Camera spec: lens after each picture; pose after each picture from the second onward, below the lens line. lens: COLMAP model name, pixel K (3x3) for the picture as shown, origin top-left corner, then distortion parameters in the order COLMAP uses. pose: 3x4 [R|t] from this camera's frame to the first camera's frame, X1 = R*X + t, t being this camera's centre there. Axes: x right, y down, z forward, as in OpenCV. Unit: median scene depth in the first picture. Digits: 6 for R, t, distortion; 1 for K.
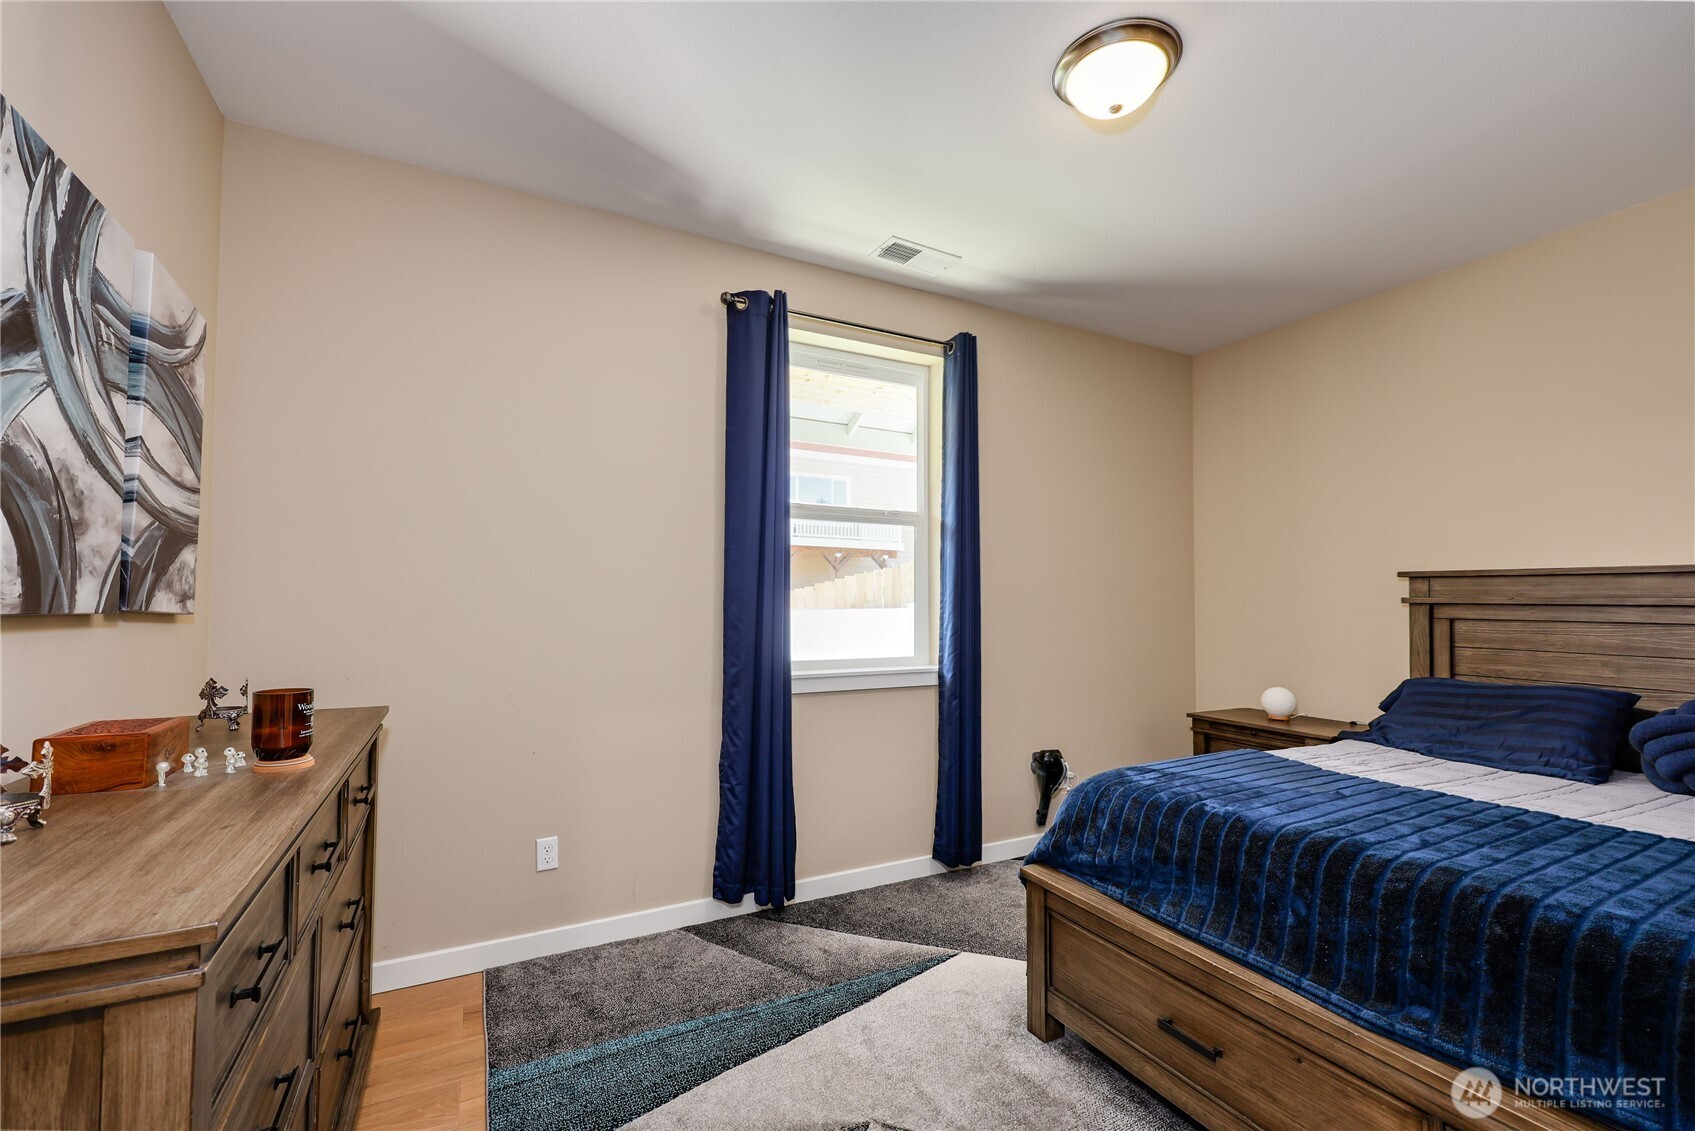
lens RADIAL K [[696.5, 0, 850.9], [0, 696.5, 569.6], [0, 0, 1]] dist [-0.001890, -0.000050]
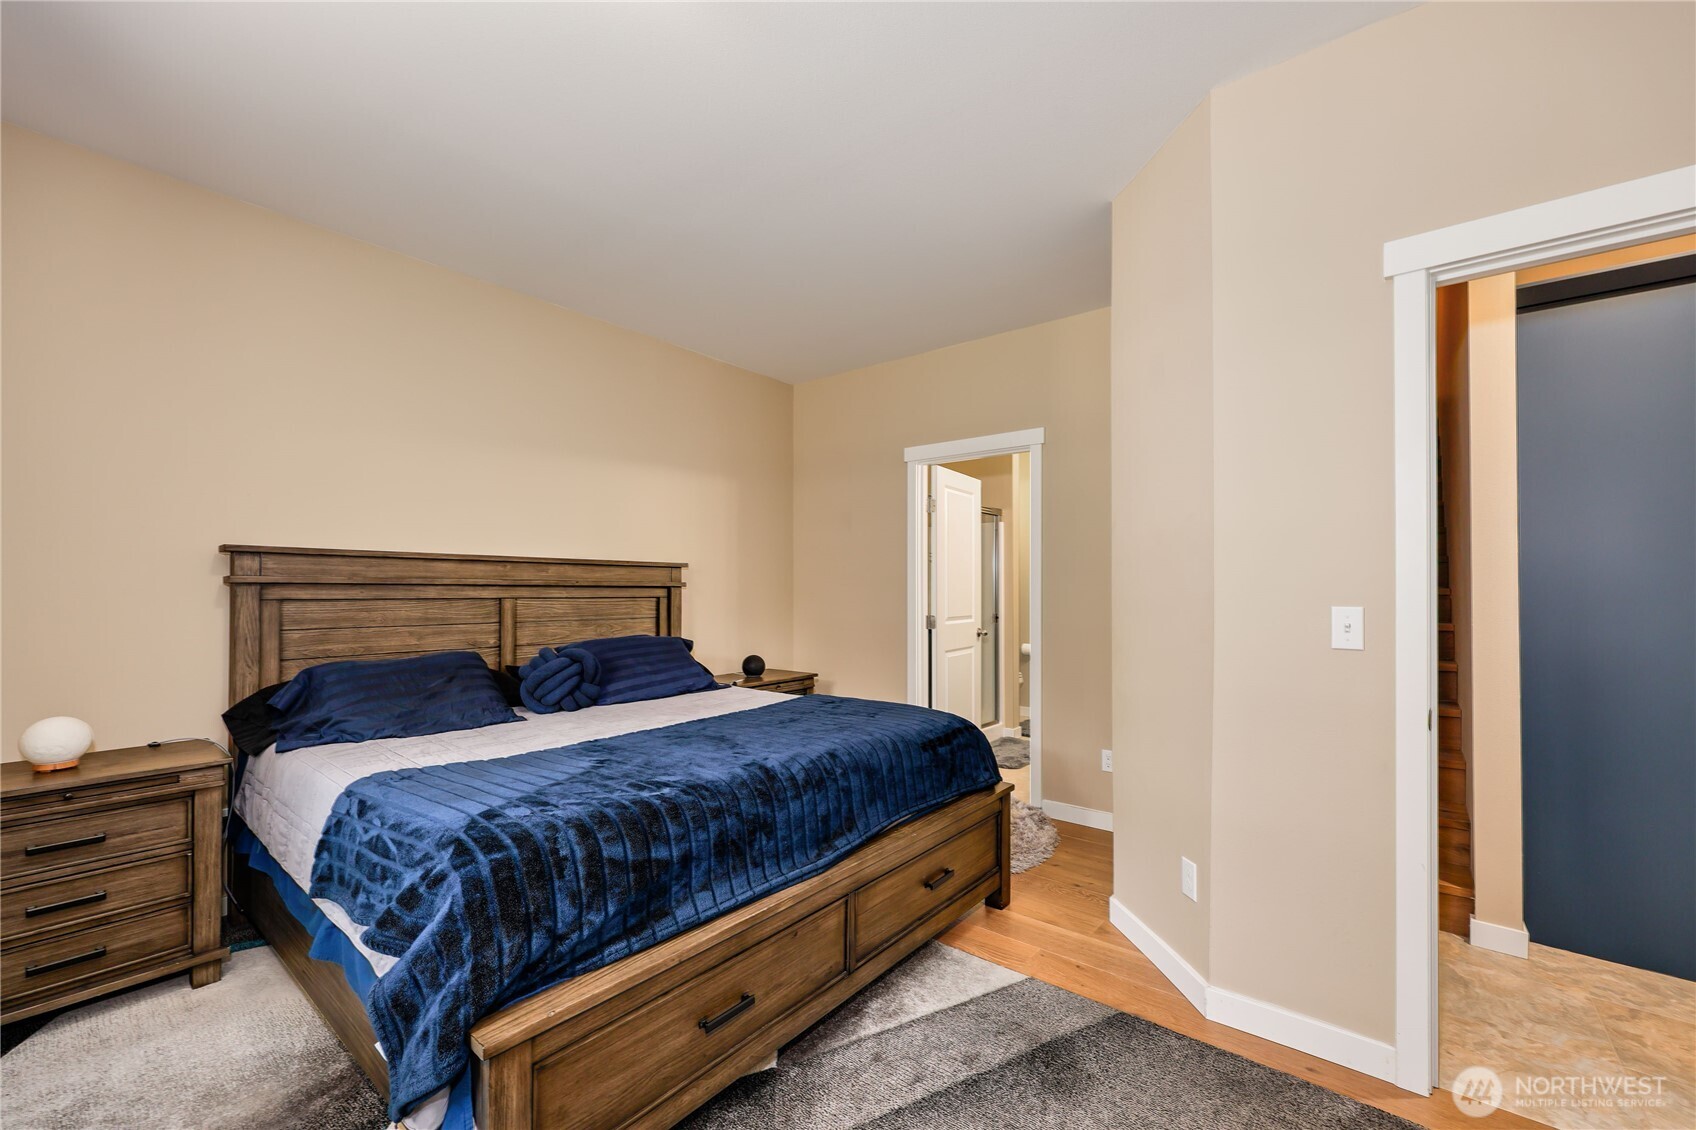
lens RADIAL K [[696.9, 0, 854.1], [0, 696.9, 581.4], [0, 0, 1]] dist [-0.001890, -0.000050]
pose [[-0.393773, 0.003288, 0.919202, -0.312870], [-0.042267, 0.998871, -0.021679, 0.039118], [-0.918236, -0.047389, -0.393189, 0.762857]]
